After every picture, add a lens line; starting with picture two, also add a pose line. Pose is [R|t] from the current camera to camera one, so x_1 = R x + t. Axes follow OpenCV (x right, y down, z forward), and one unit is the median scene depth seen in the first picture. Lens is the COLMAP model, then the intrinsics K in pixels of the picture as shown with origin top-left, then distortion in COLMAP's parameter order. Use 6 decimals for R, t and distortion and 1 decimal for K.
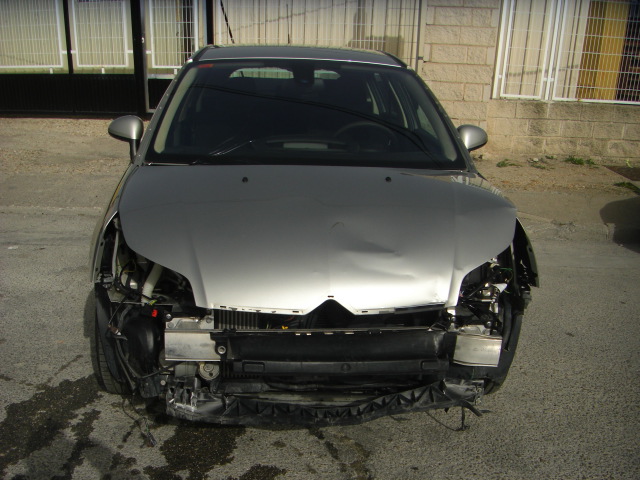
lens RADIAL K [[772.1, 0, 297.5], [0, 772.1, 240.0], [0, 0, 1]] dist [-0.087144, -0.345723]
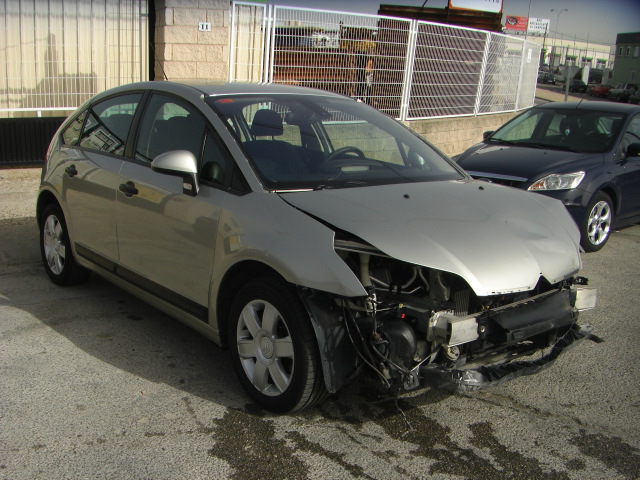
lens RADIAL K [[774.4, 0, 258.1], [0, 774.4, 224.4], [0, 0, 1]] dist [-0.123604, -0.032911]
pose [[0.838132, -0.116791, 0.532817, -0.658813], [0.148864, 0.988704, -0.017447, -0.036130], [-0.524761, 0.093940, 0.846051, 0.082936]]
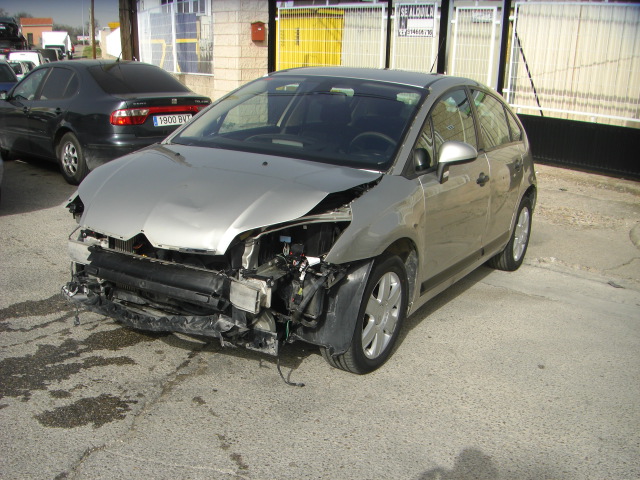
lens RADIAL K [[772.1, 0, 297.5], [0, 772.1, 240.0], [0, 0, 1]] dist [-0.087144, -0.345723]
pose [[0.811350, 0.149616, -0.565089, 0.653978], [-0.183411, 0.983032, -0.003067, 0.026938], [0.555042, 0.106132, 0.825024, 0.012462]]
